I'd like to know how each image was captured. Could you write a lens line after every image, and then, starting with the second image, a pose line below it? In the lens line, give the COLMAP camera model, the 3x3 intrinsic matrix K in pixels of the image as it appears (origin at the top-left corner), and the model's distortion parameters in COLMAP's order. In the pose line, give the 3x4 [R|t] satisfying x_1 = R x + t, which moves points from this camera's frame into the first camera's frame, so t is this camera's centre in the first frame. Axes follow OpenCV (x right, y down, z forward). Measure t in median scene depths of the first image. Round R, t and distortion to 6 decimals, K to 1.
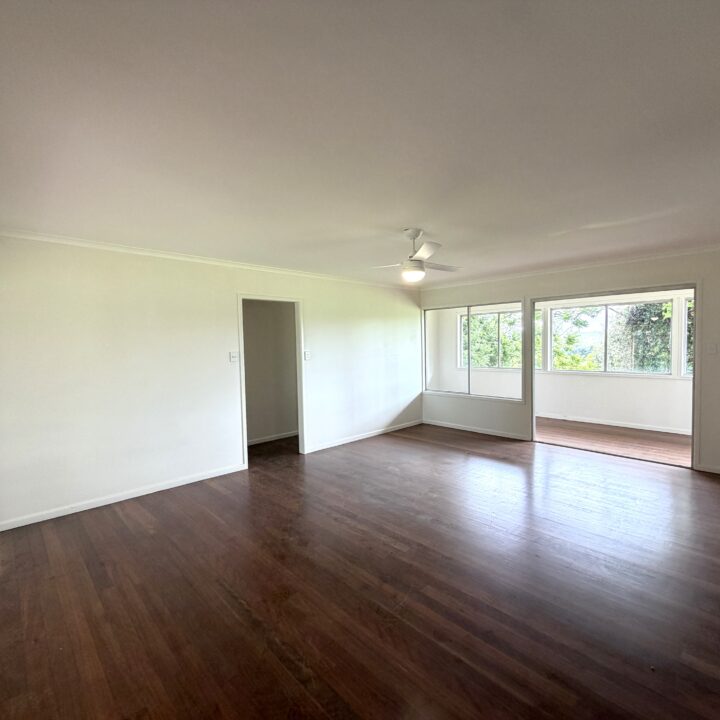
lens RADIAL K [[391.2, 0, 359.4], [0, 391.2, 359.2], [0, 0, 1]] dist [-0.000297, -0.000008]
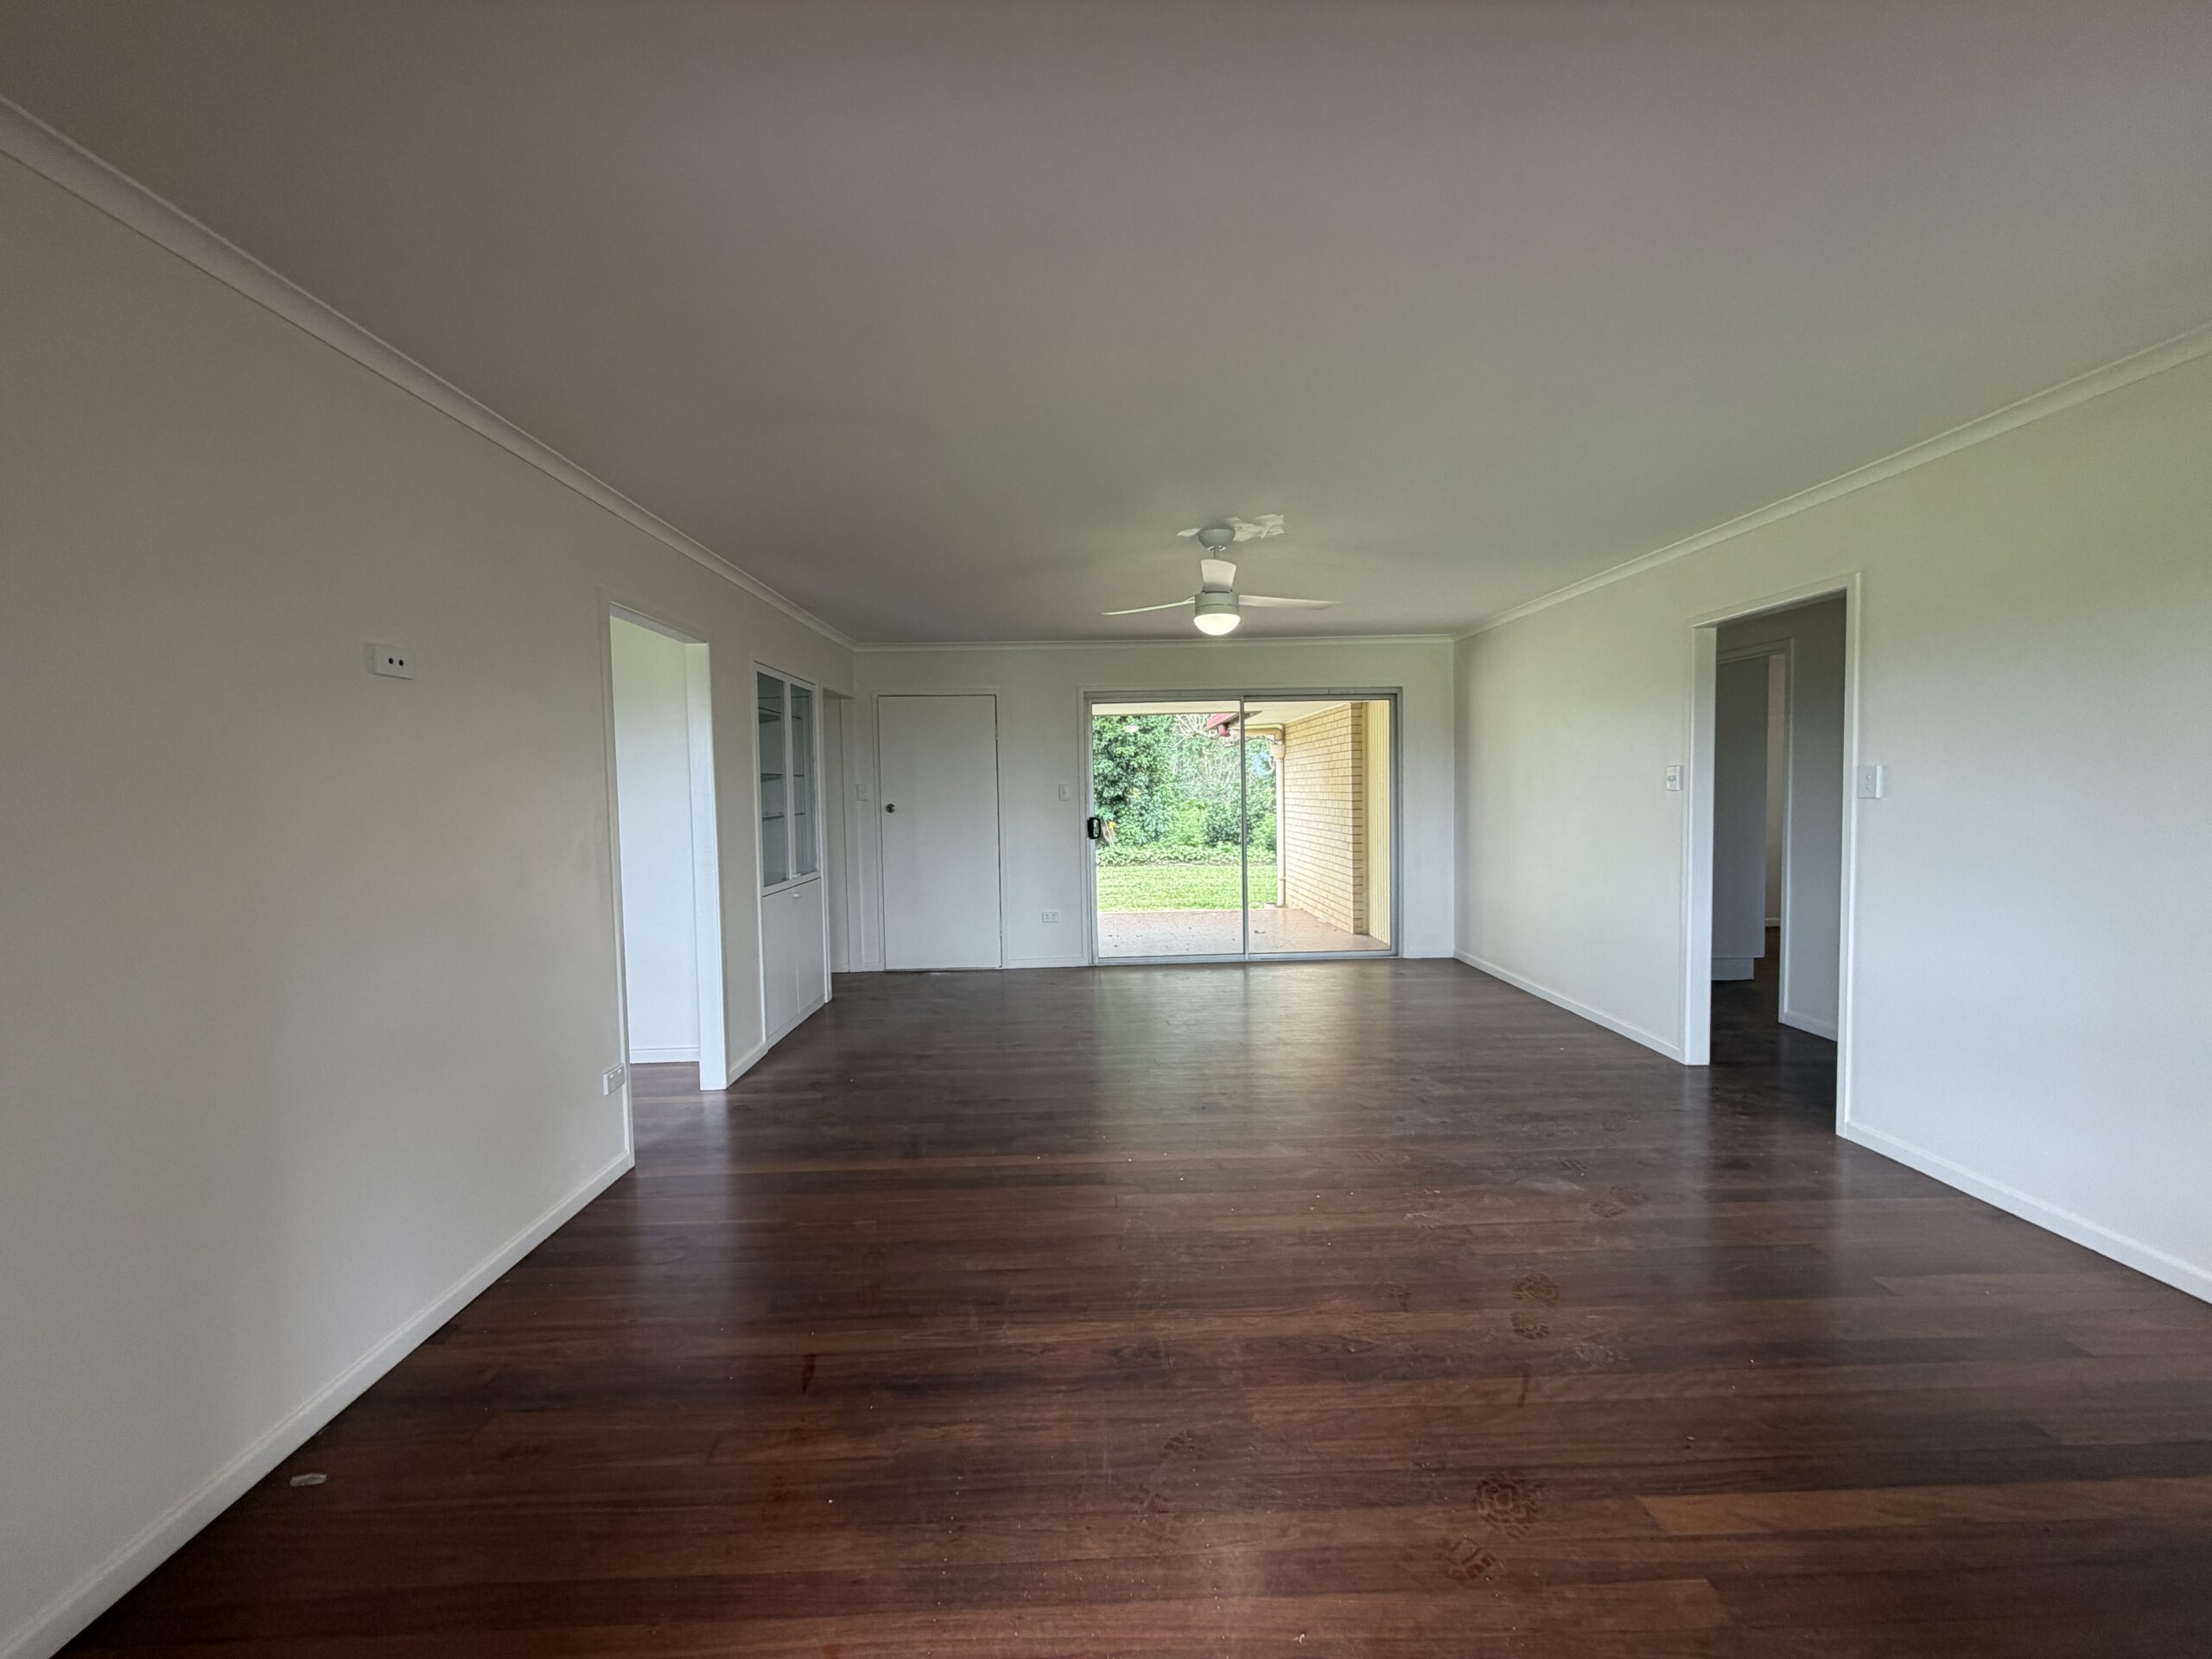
lens RADIAL K [[884.1, 0, 1104.5], [0, 884.1, 825.6], [0, 0, 1]] dist [-0.009297, 0.001386]
pose [[-0.656441, 0.063887, -0.751667, 0.735170], [-0.012937, 0.995308, 0.095893, -0.033822], [0.754266, 0.072672, -0.652535, 1.112316]]
